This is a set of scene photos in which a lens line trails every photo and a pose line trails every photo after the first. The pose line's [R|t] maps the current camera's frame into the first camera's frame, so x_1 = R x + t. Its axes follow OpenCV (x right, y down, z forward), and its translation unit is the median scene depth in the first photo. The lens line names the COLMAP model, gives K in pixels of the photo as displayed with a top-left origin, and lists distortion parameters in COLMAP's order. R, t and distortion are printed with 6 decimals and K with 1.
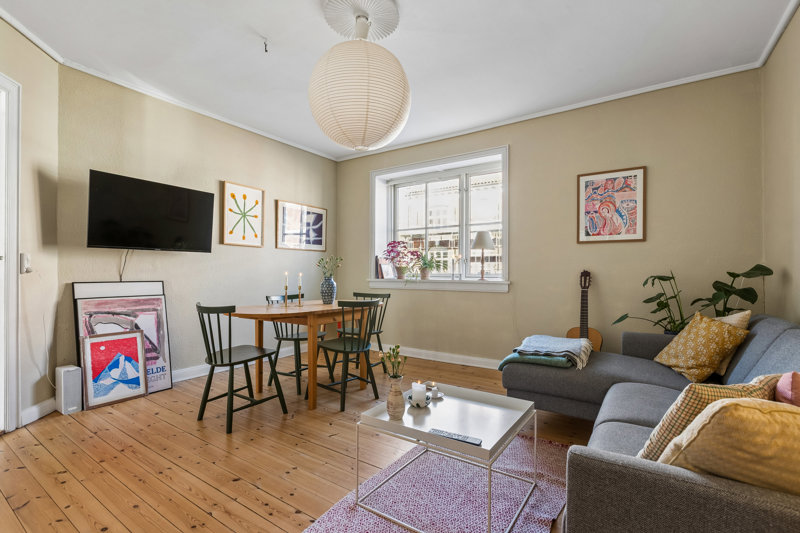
lens RADIAL K [[369.8, 0, 400.9], [0, 369.8, 271.0], [0, 0, 1]] dist [-0.008961, -0.000382]
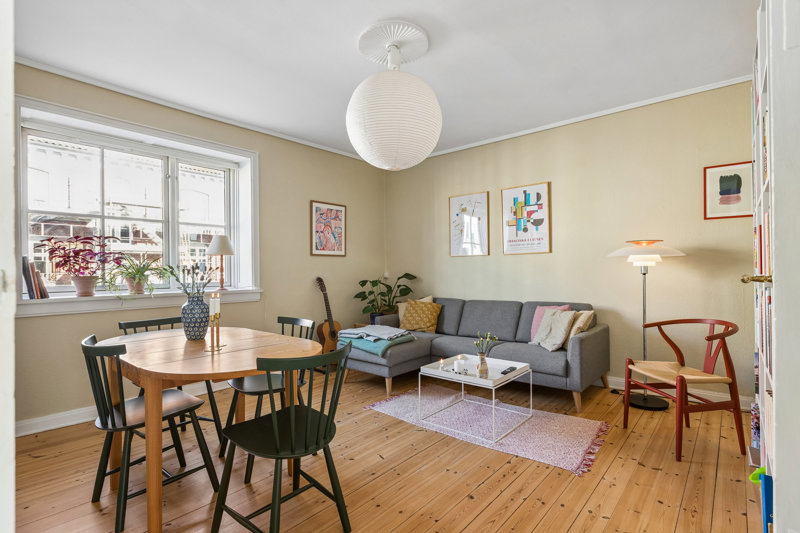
lens RADIAL K [[396.8, 0, 398.0], [0, 396.8, 269.4], [0, 0, 1]] dist [-0.001502, -0.000042]
pose [[0.109478, -0.005148, 0.993976, -0.833175], [0.002524, 0.999985, 0.004901, -0.035073], [-0.993986, 0.001972, 0.109489, 0.579551]]
